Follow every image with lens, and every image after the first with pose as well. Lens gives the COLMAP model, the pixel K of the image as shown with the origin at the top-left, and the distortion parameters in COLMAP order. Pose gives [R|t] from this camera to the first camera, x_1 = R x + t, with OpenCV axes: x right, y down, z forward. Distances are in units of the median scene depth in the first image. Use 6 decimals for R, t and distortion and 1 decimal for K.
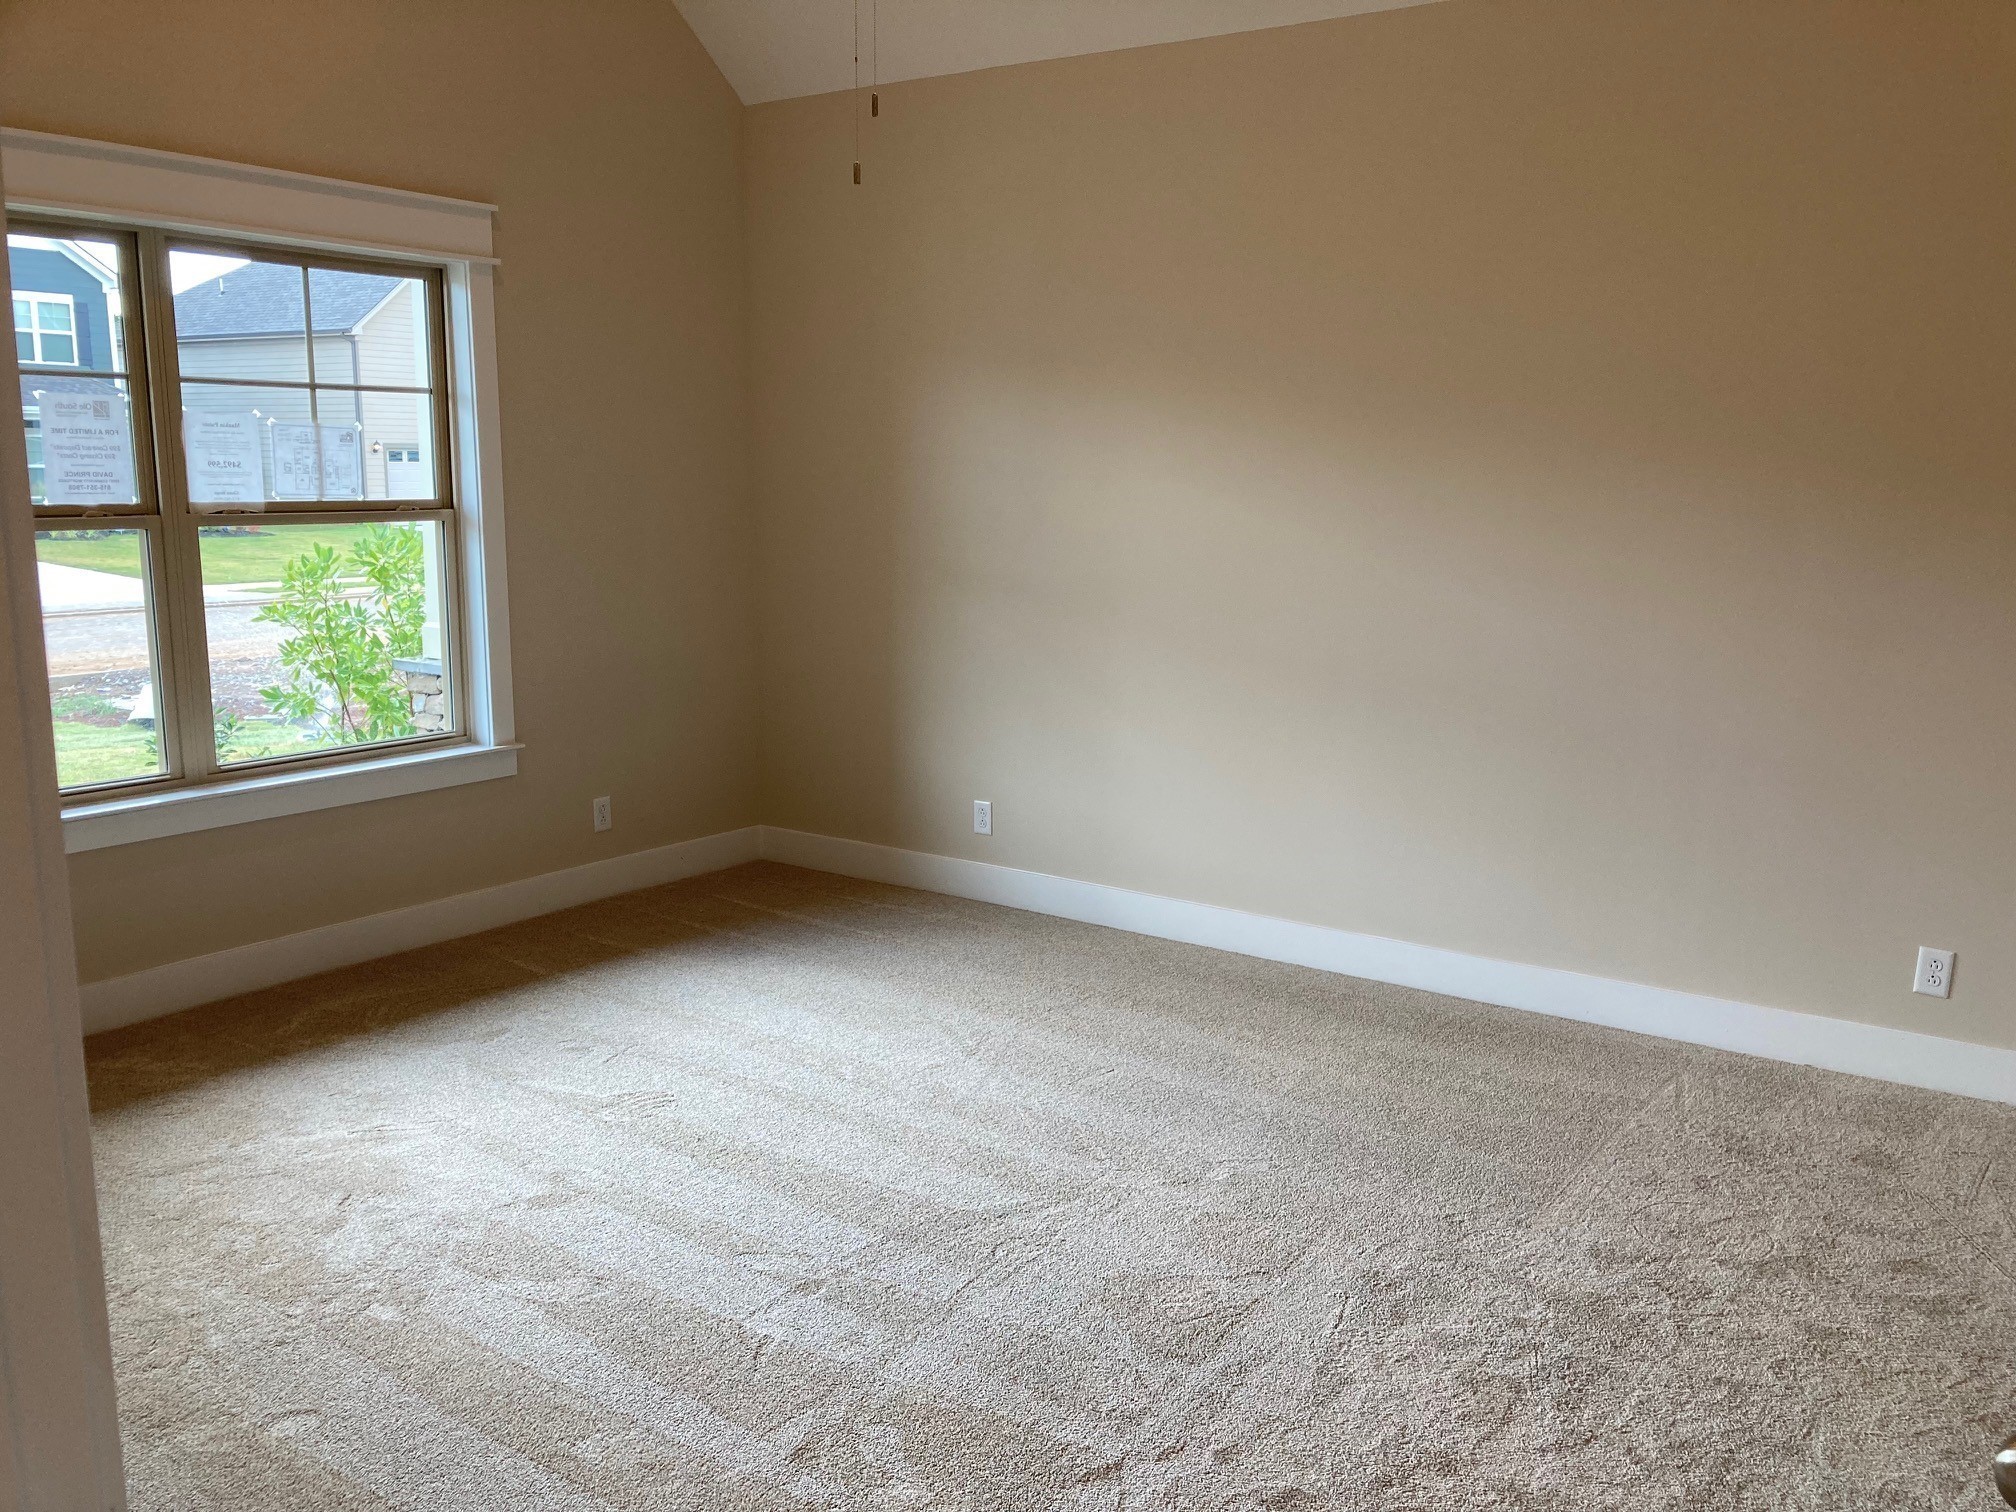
lens RADIAL K [[1686.4, 0, 1008.0], [0, 1686.4, 756.0], [0, 0, 1]] dist [0.074633, -0.003998]
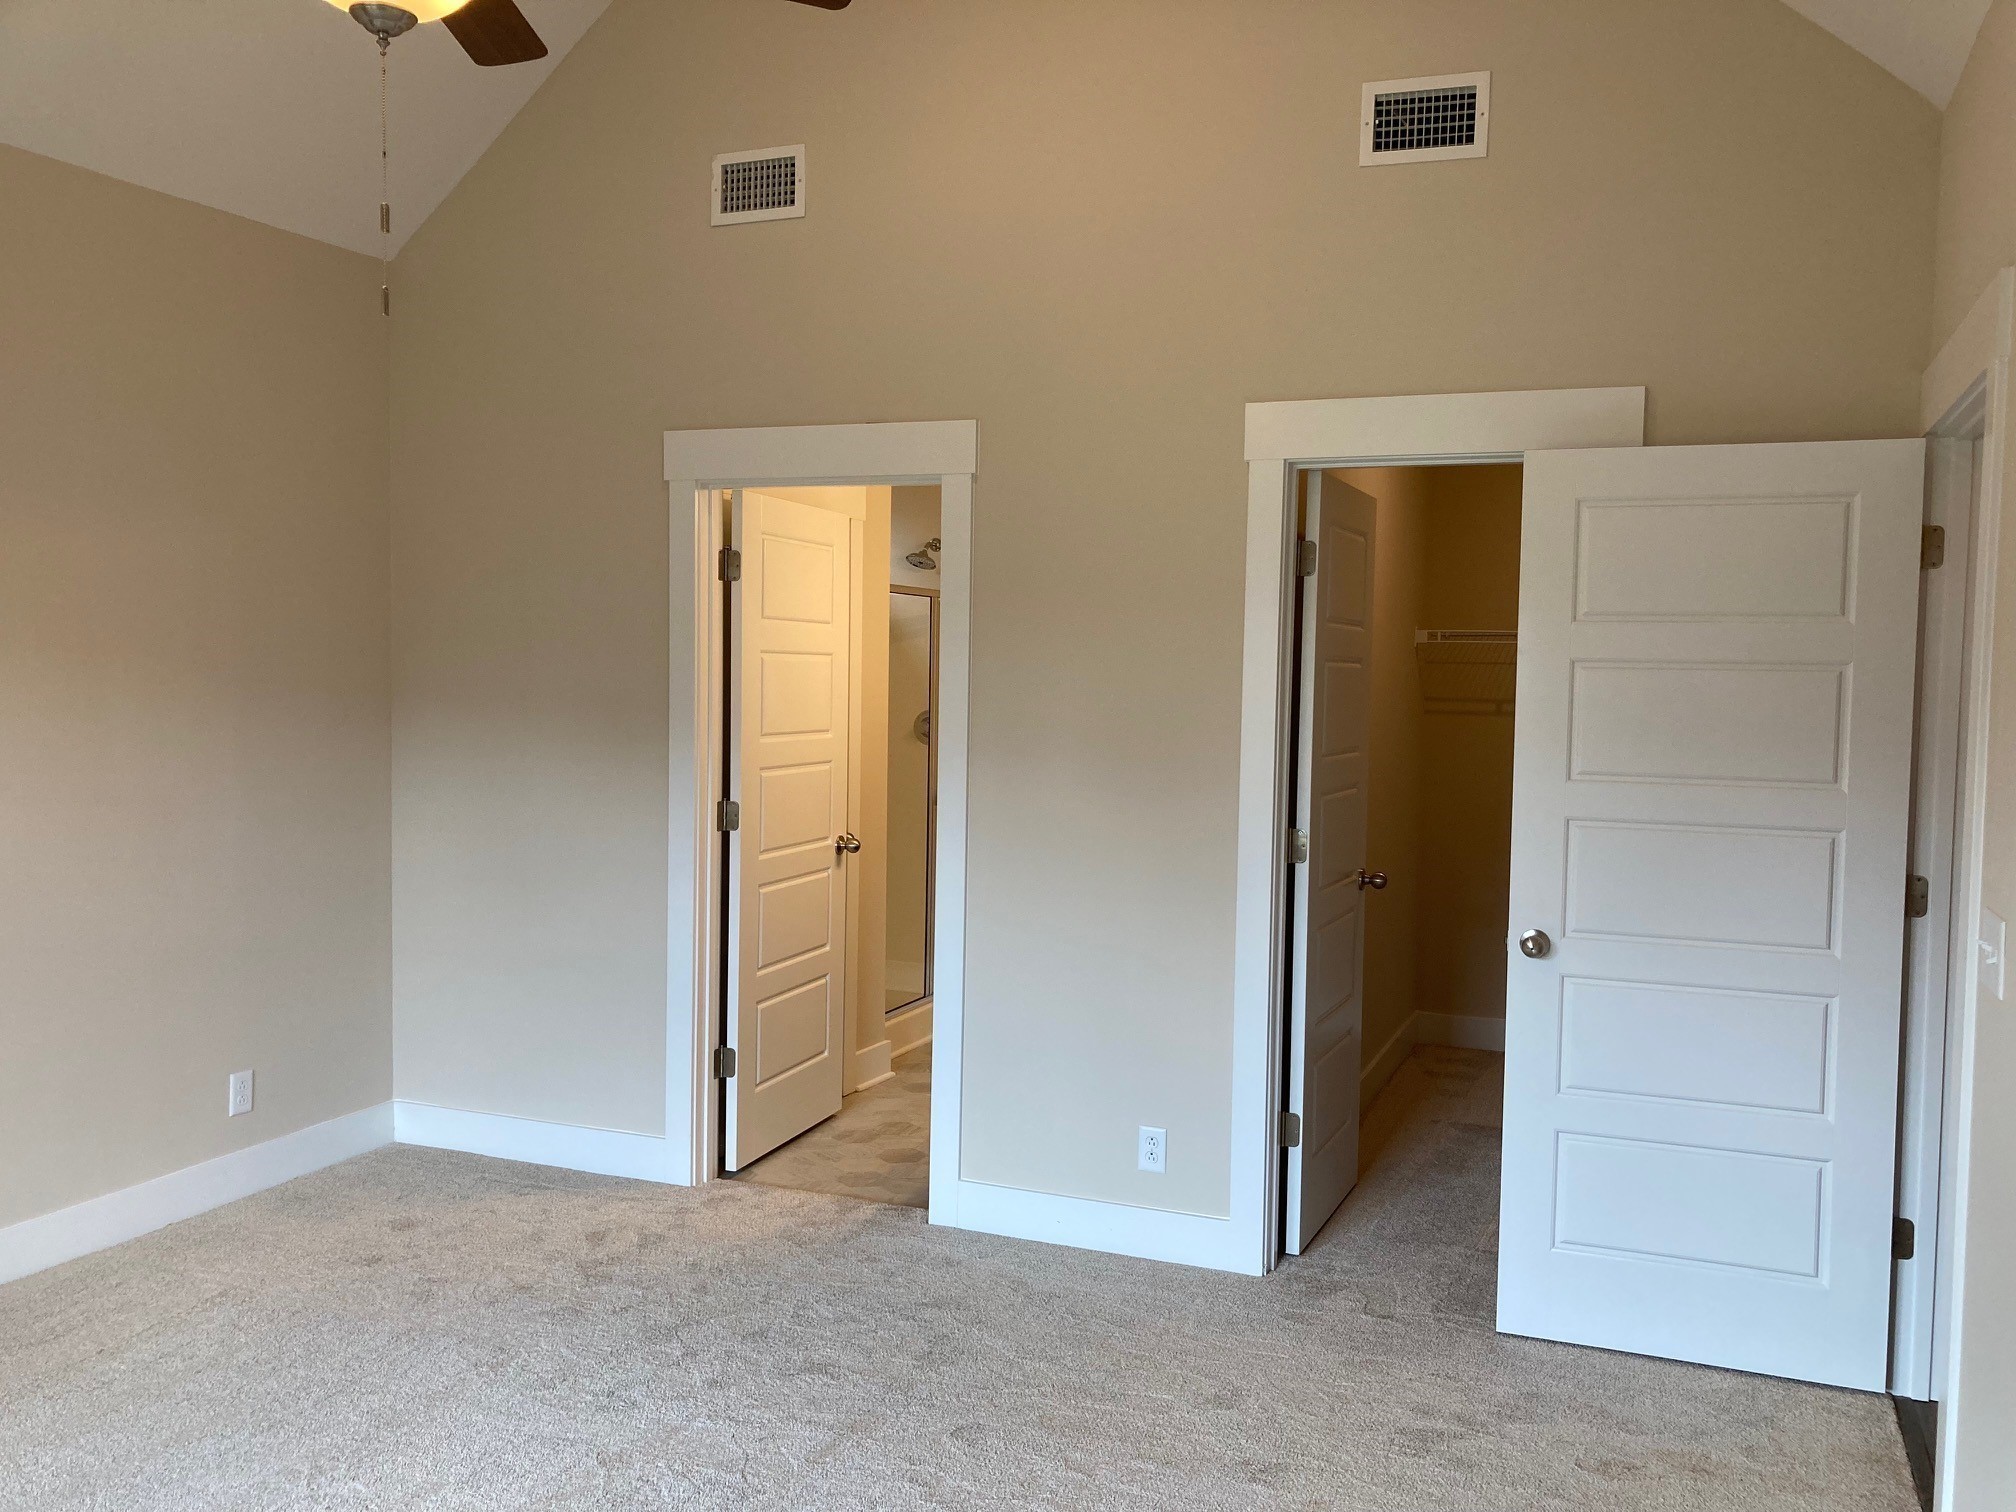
lens RADIAL K [[1686.4, 0, 1008.0], [0, 1686.4, 756.0], [0, 0, 1]] dist [0.074633, -0.003998]
pose [[-0.215771, -0.060749, 0.974553, -0.667730], [0.143586, 0.985239, 0.093206, -0.127532], [-0.965829, 0.160044, -0.203863, 0.702277]]
